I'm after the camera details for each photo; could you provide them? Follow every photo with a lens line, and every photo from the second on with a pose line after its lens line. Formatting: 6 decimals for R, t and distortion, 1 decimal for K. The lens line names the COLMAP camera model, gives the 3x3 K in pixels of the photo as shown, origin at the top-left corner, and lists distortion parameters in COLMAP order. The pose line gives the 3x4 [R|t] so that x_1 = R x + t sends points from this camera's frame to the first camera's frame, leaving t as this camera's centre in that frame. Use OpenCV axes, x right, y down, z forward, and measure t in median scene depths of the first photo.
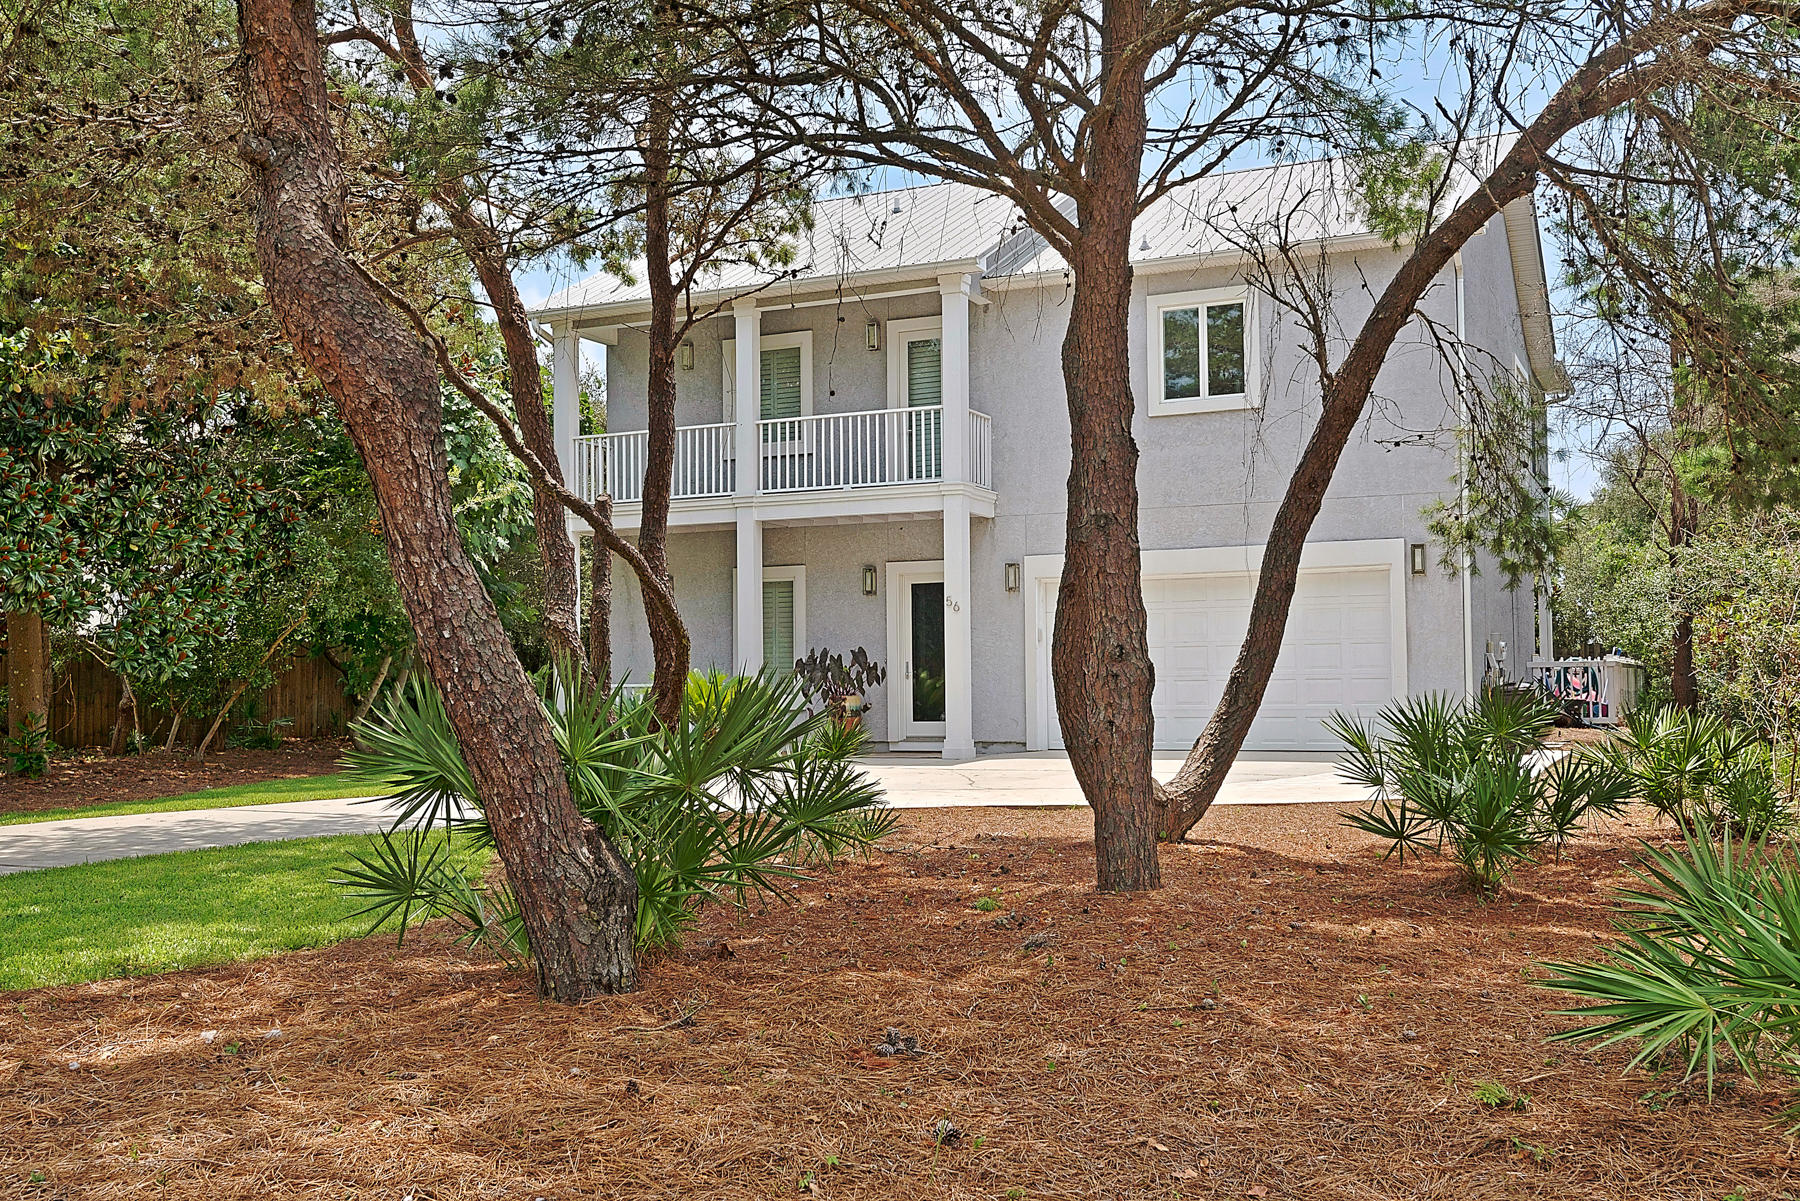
lens RADIAL K [[1803.3, 0, 898.8], [0, 1803.3, 591.8], [0, 0, 1]] dist [-0.057370, 0.000000]
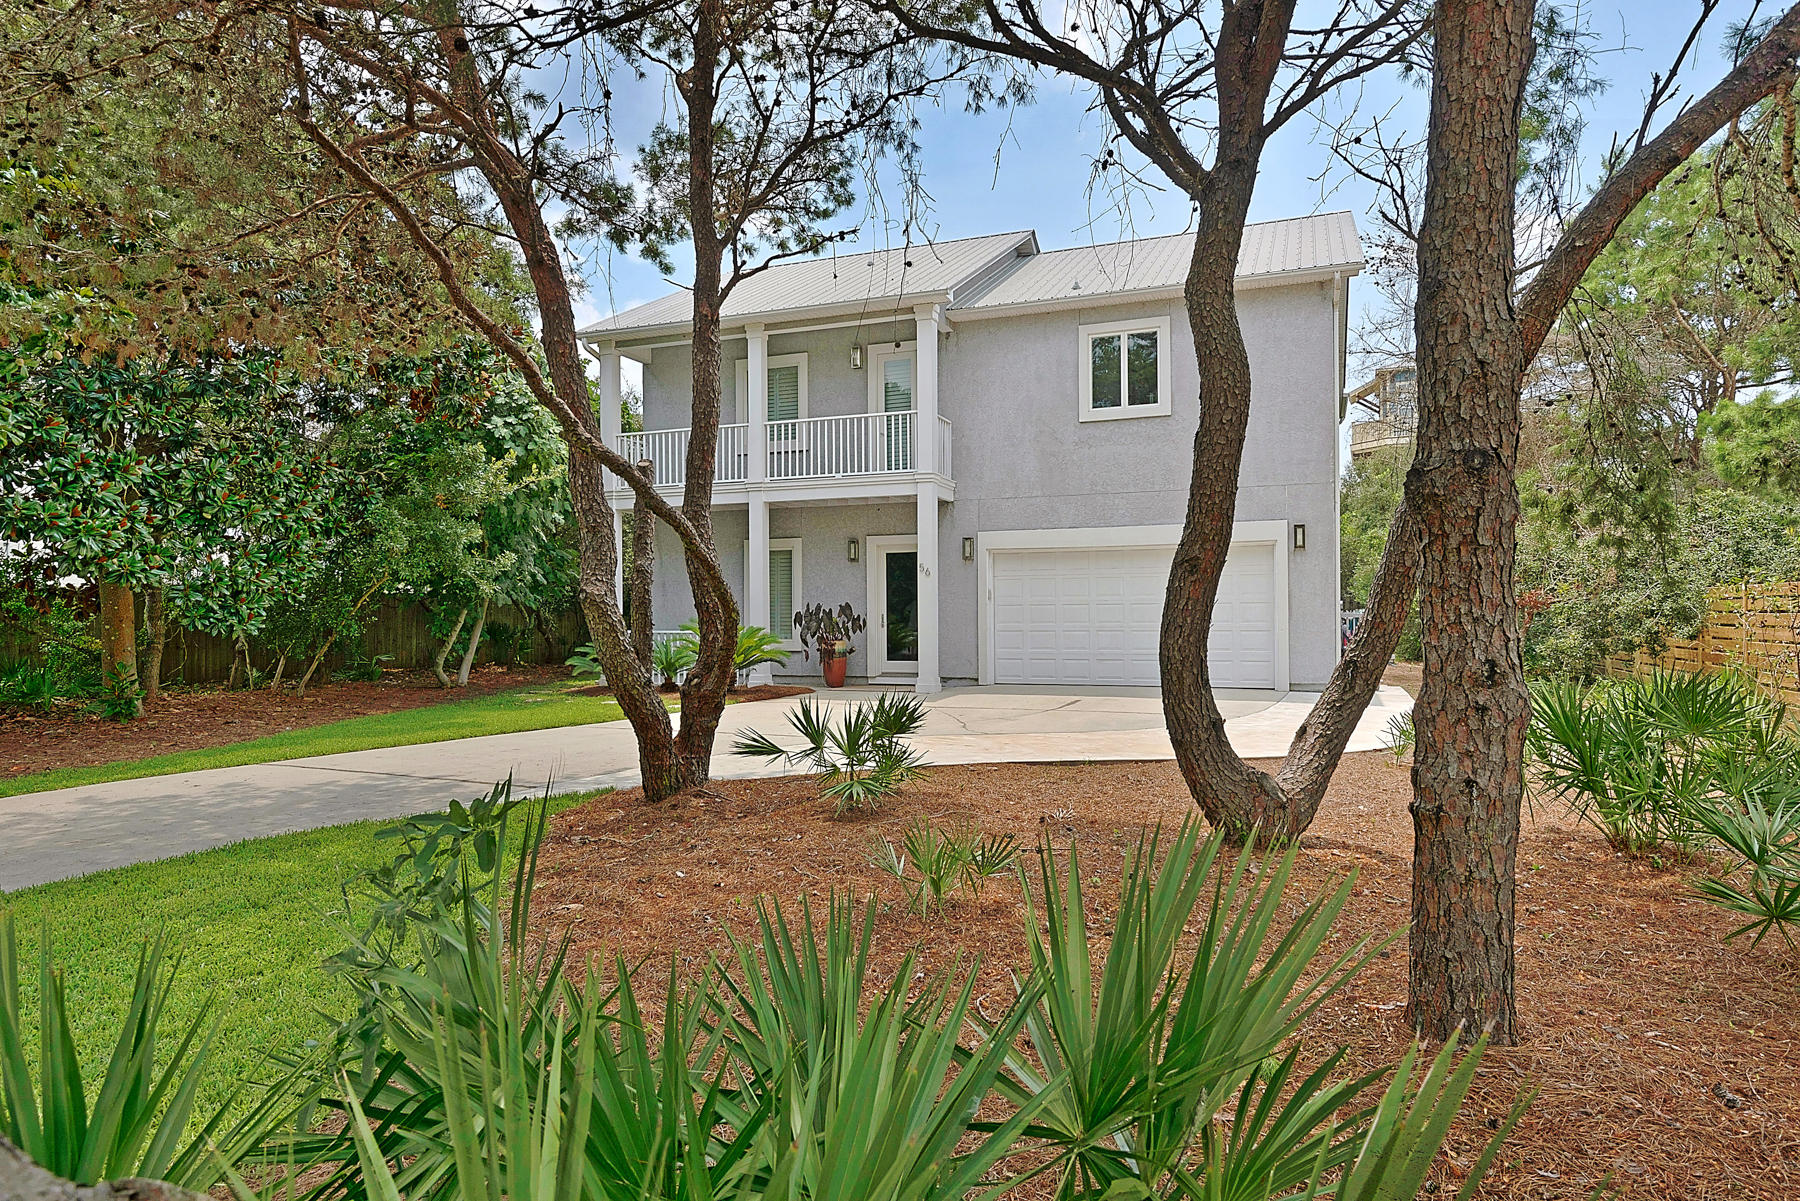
lens RADIAL K [[1129.7, 0, 905.5], [0, 1129.7, 607.1], [0, 0, 1]] dist [0.008008, -0.010953]
pose [[0.997614, 0.003711, 0.068932, -0.039384], [-0.006744, 0.999017, 0.043821, -0.001730], [-0.068701, -0.044181, 0.996658, 0.227956]]
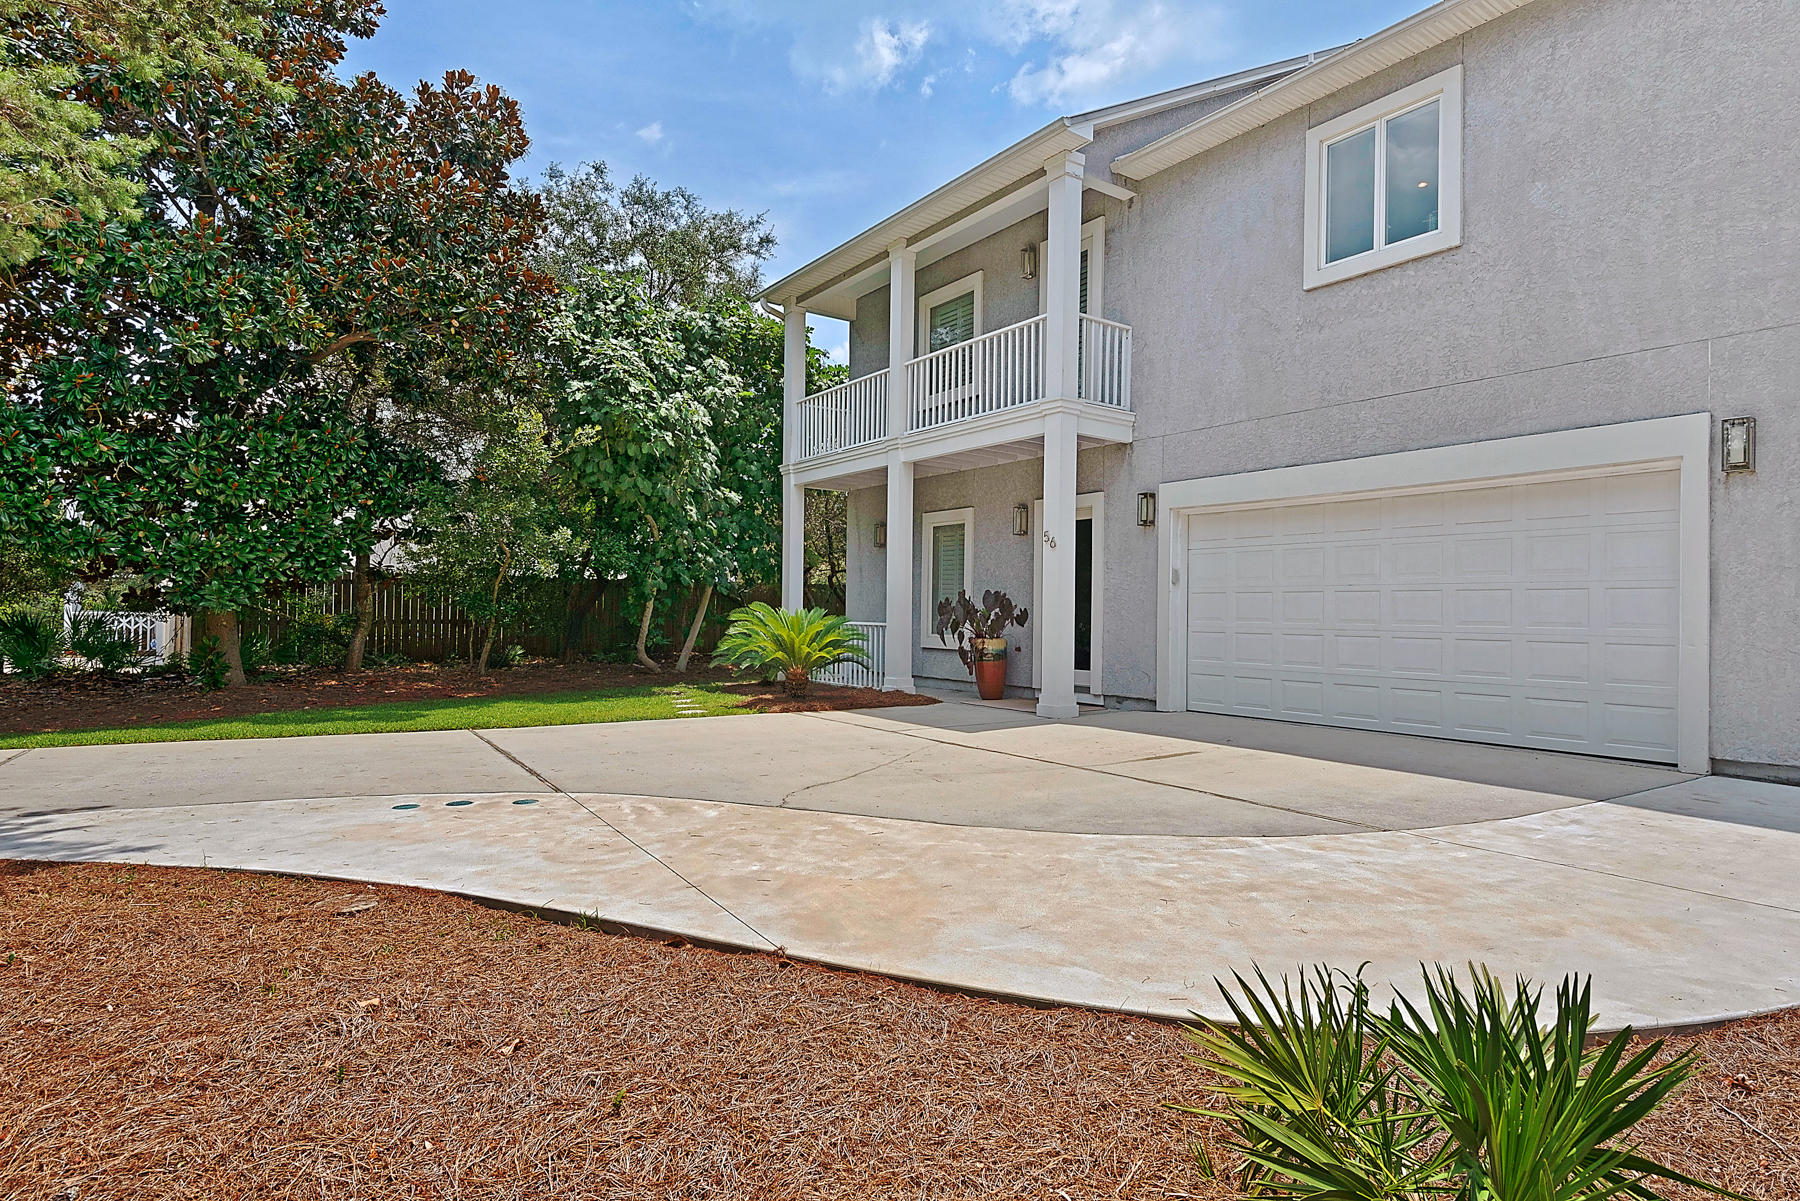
lens RADIAL K [[977.8, 0, 895.6], [0, 977.8, 607.1], [0, 0, 1]] dist [0.015732, -0.002073]
pose [[0.872145, 0.015107, -0.489015, 0.207869], [0.011598, 0.998604, 0.051534, 0.014617], [0.489111, -0.050617, 0.870752, 0.582495]]
